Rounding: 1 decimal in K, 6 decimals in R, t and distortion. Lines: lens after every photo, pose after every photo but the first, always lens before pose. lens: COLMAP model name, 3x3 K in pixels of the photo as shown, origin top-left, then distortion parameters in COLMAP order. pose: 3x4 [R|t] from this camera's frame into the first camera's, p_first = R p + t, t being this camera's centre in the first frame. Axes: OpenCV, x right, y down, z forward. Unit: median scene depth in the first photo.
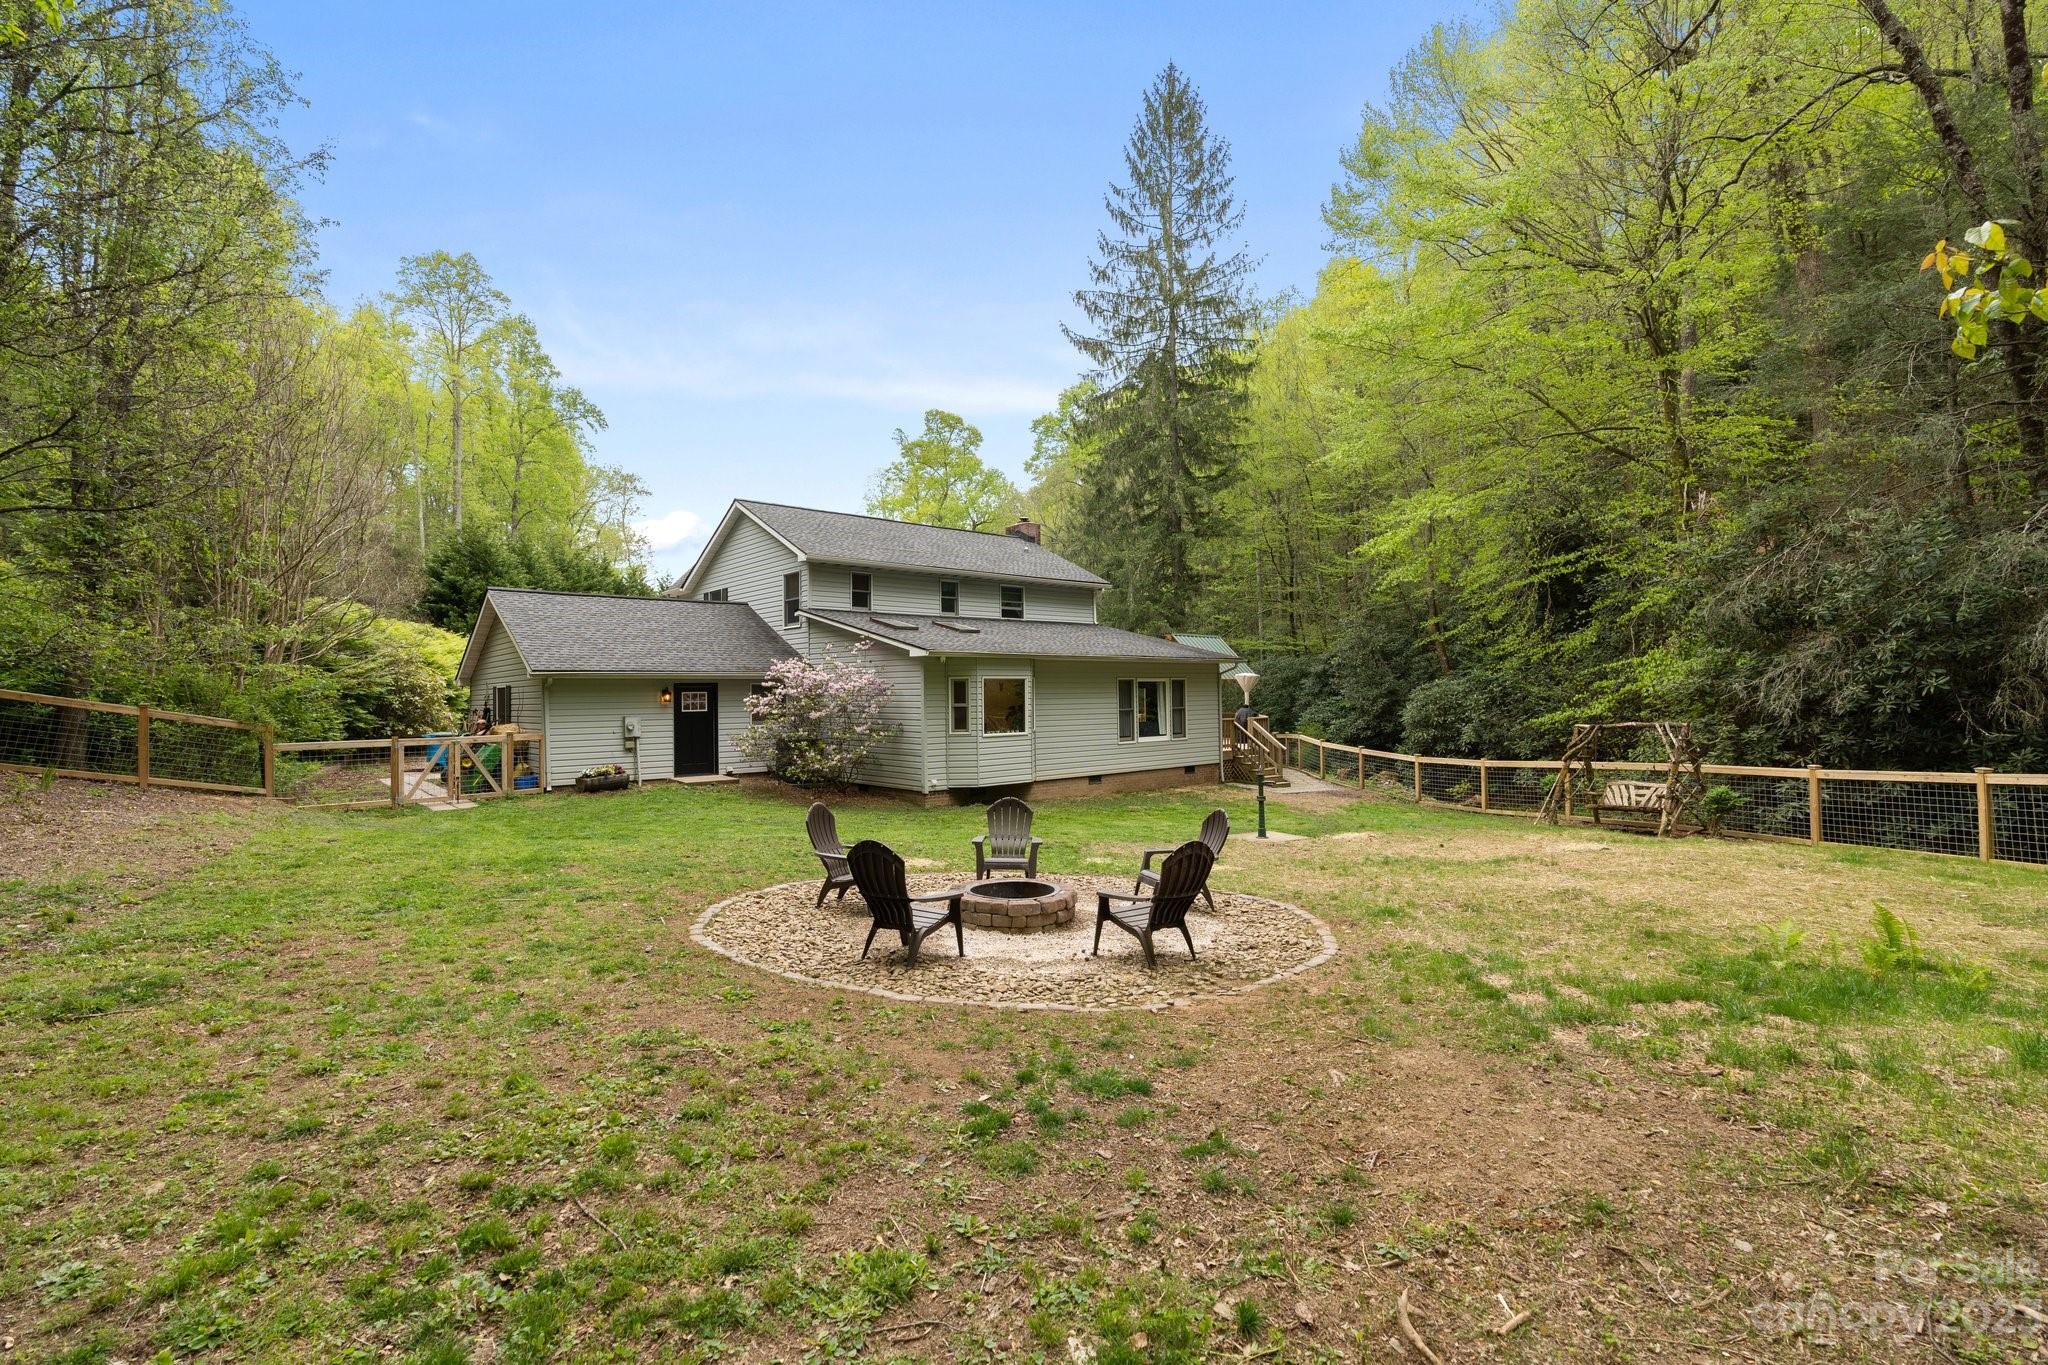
lens RADIAL K [[925.9, 0, 1030.9], [0, 925.9, 676.5], [0, 0, 1]] dist [-0.004012, 0.000154]
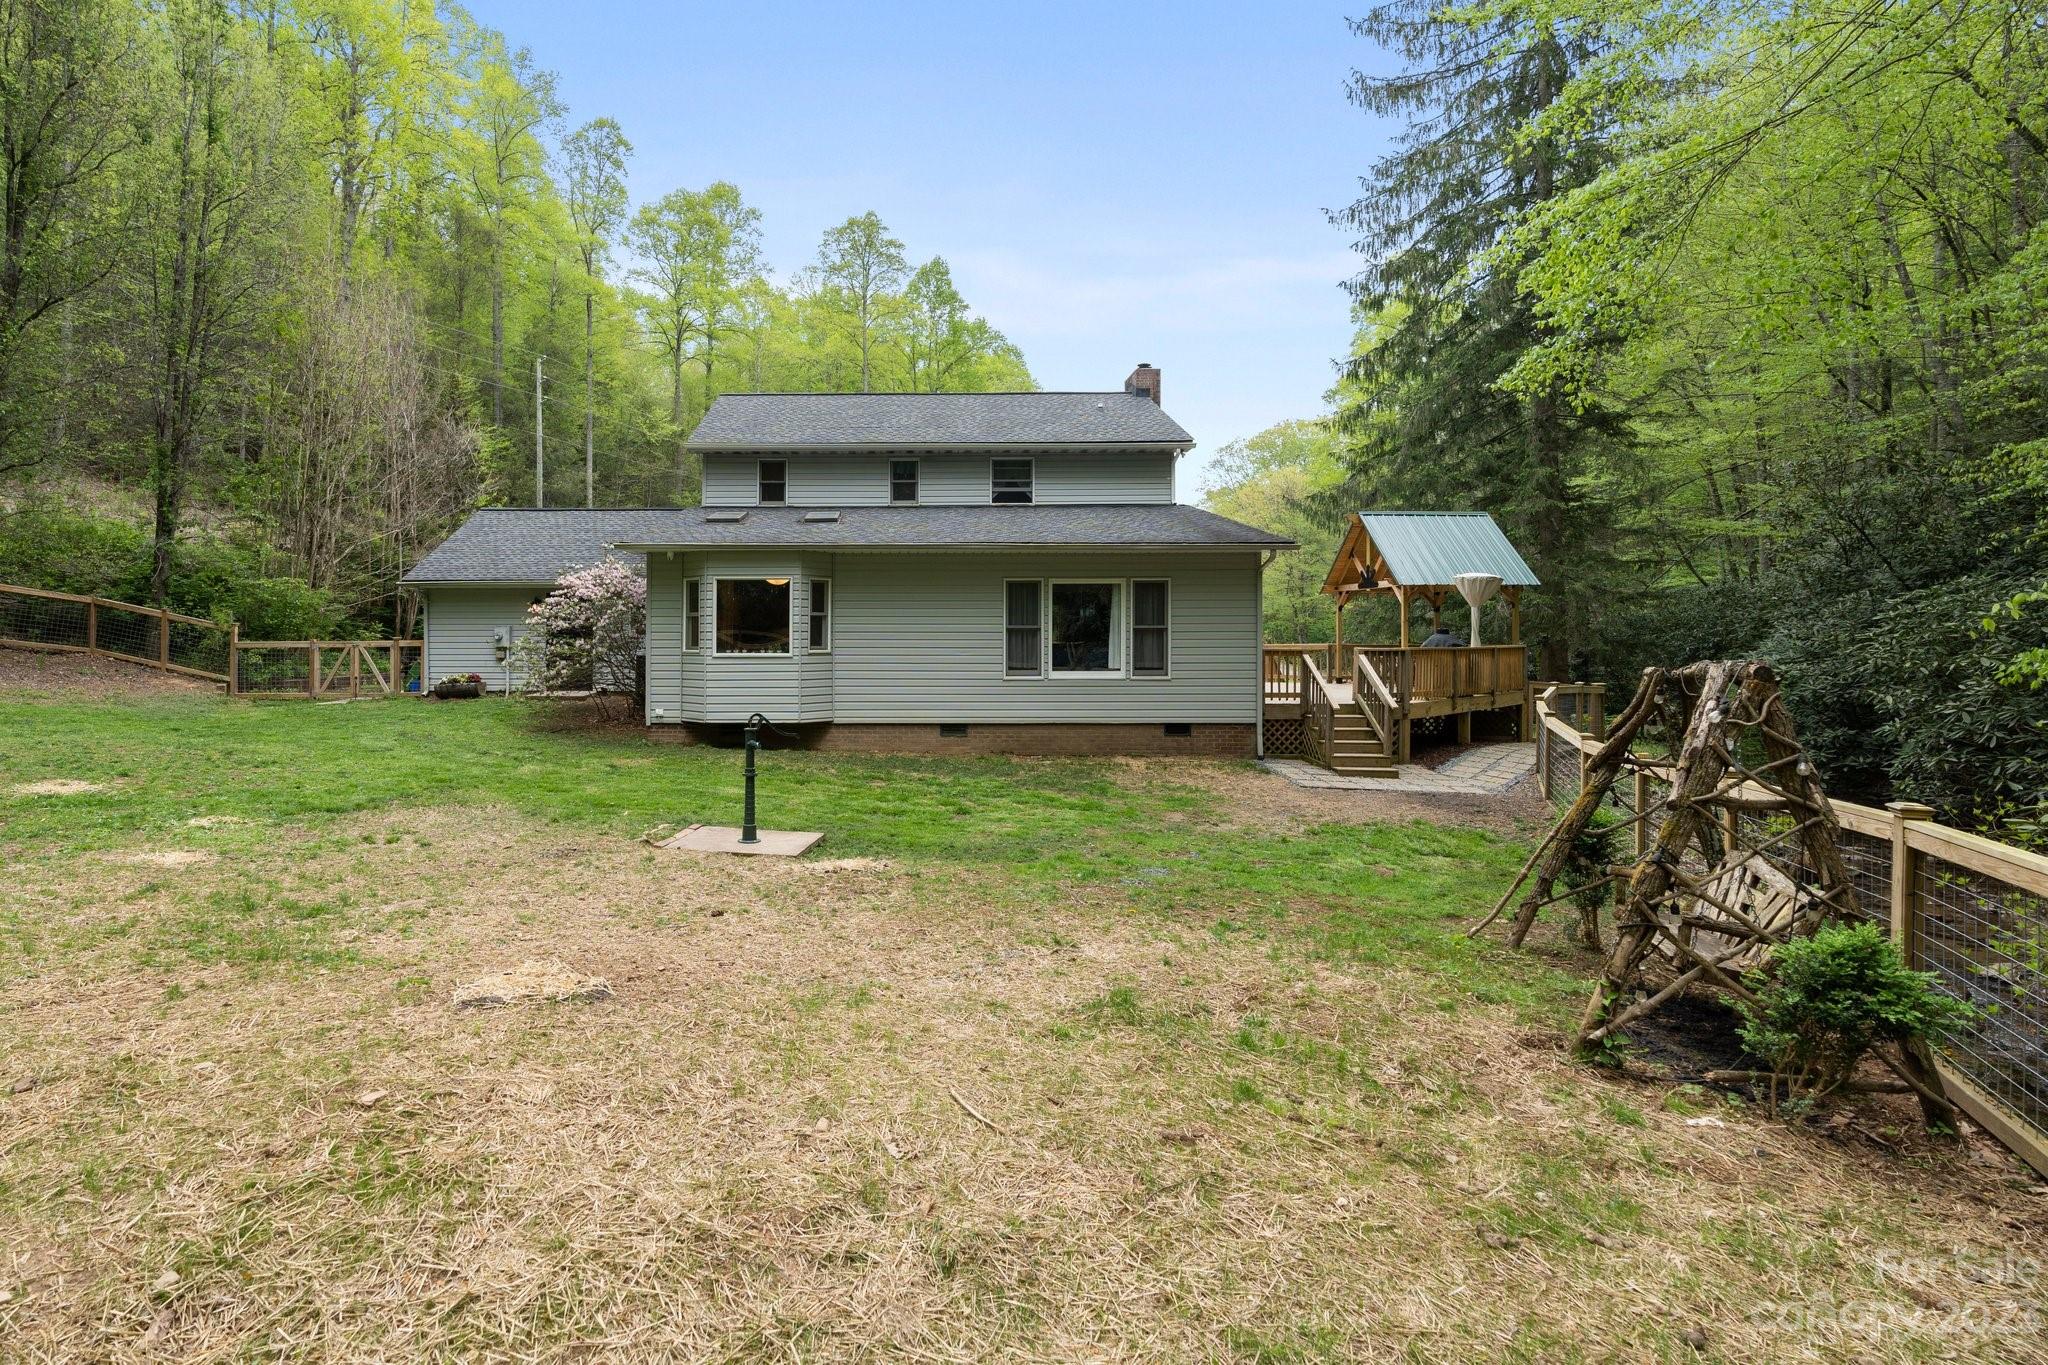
lens RADIAL K [[988.4, 0, 1023.9], [0, 988.4, 623.0], [0, 0, 1]] dist [-0.001513, -0.000043]
pose [[0.737092, 0.002553, -0.675787, 0.567657], [0.004530, 0.999952, 0.008719, 0.026816], [0.675777, -0.009488, 0.737045, 0.488520]]
